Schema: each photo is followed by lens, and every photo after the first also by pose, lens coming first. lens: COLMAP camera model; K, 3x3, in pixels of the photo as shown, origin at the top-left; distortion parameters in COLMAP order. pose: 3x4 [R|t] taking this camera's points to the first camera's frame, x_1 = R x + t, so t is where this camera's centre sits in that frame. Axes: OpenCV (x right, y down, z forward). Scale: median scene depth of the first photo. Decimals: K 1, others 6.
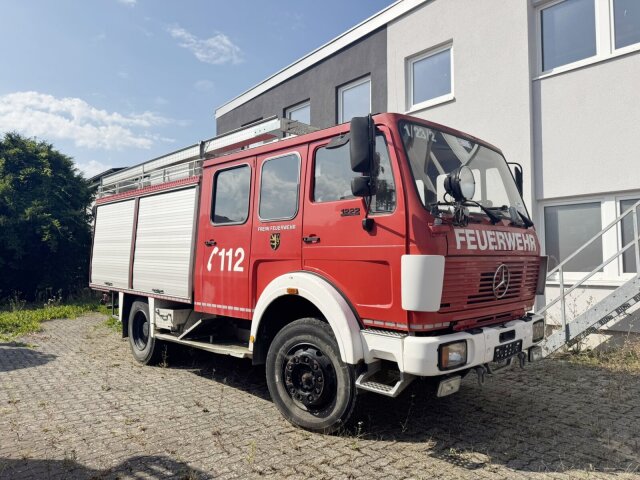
lens RADIAL K [[459.1, 0, 320.0], [0, 459.1, 240.0], [0, 0, 1]] dist [0.060578, -0.060333]
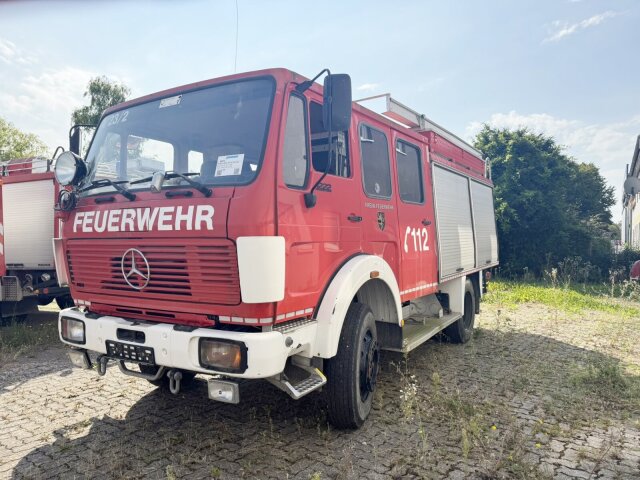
lens RADIAL K [[463.1, 0, 320.0], [0, 463.1, 240.0], [0, 0, 1]] dist [0.012825, -0.005379]
pose [[0.238156, 0.004824, -0.971215, 1.384851], [0.042524, 0.998977, 0.015389, 0.042433], [0.970295, -0.044965, 0.237707, 1.226266]]
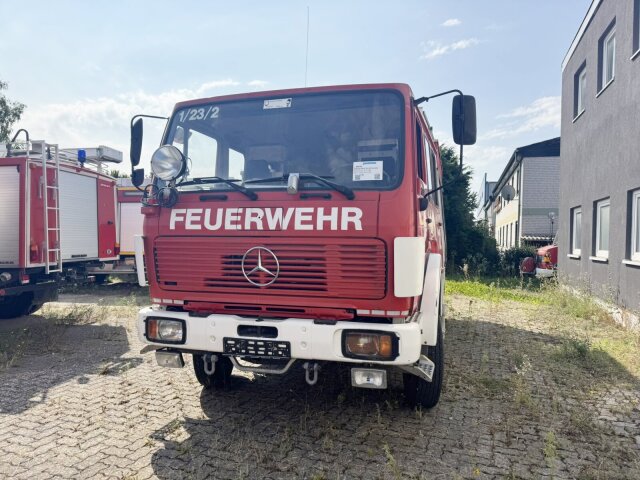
lens RADIAL K [[459.1, 0, 320.0], [0, 459.1, 240.0], [0, 0, 1]] dist [0.060578, -0.060333]
pose [[0.484982, 0.016097, -0.874376, 1.281973], [0.024668, 0.999181, 0.032077, 0.017880], [0.874176, -0.037126, 0.484187, 0.753754]]
